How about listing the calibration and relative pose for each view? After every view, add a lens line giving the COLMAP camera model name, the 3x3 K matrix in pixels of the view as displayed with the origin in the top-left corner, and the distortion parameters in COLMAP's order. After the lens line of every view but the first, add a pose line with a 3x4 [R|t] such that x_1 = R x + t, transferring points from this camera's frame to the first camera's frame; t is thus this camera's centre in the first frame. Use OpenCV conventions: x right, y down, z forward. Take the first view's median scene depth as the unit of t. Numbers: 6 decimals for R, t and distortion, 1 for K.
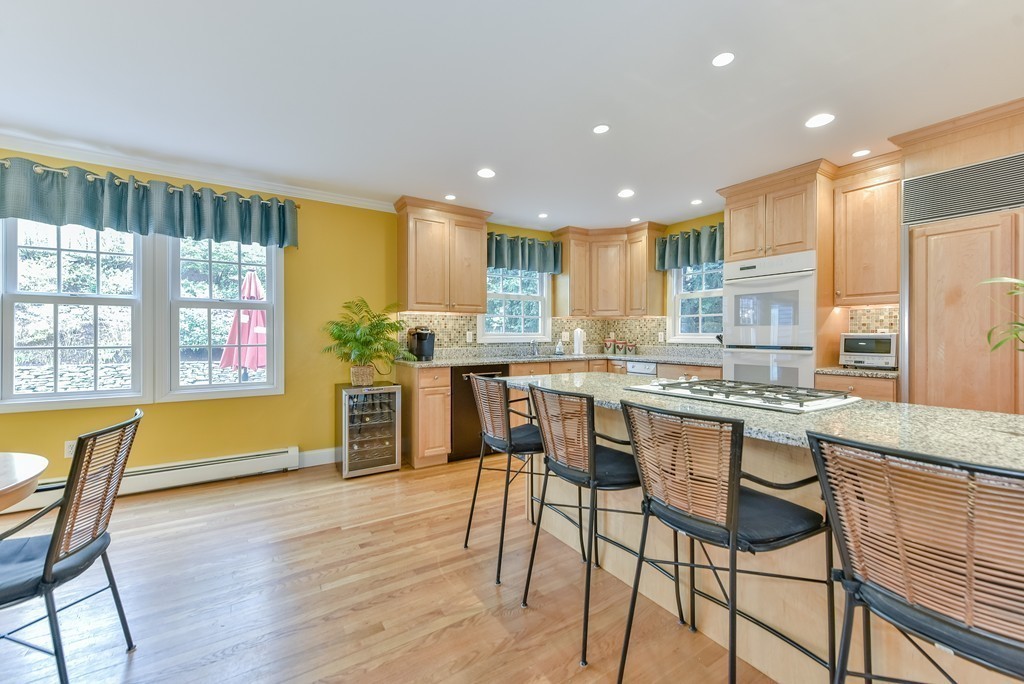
lens RADIAL K [[405.4, 0, 513.7], [0, 405.4, 337.1], [0, 0, 1]] dist [-0.000361, 0.000145]
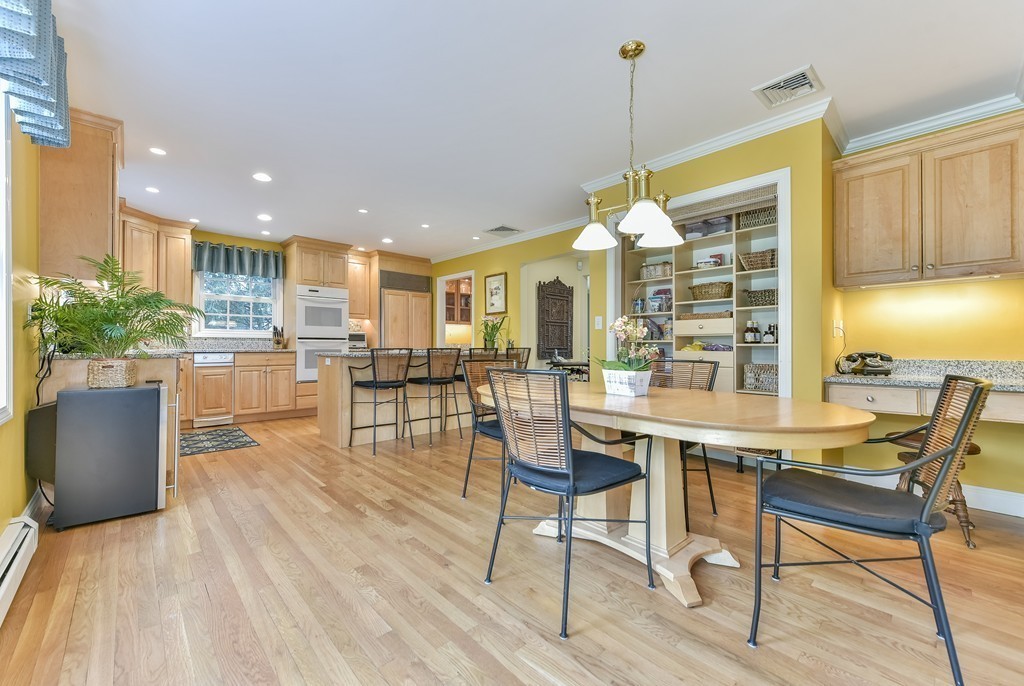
lens RADIAL K [[405.4, 0, 511.1], [0, 405.4, 345.2], [0, 0, 1]] dist [-0.000361, 0.000145]
pose [[-0.162106, -0.002162, 0.986771, -0.980440], [-0.001079, 0.999997, 0.002014, 0.038851], [-0.986773, -0.000738, -0.162108, 0.390504]]
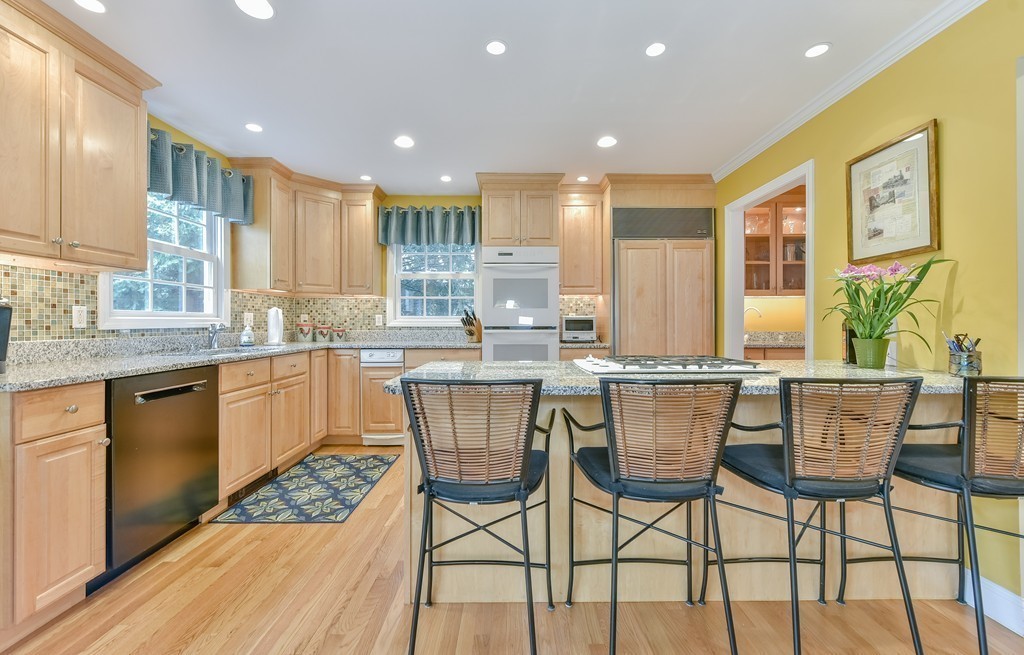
lens RADIAL K [[403.9, 0, 514.4], [0, 403.9, 324.9], [0, 0, 1]] dist [0.002598, 0.000485]
pose [[0.545274, -0.005134, 0.838242, -0.252383], [0.004317, 0.999985, 0.003316, 0.010411], [-0.838247, 0.001811, 0.545288, 0.328815]]
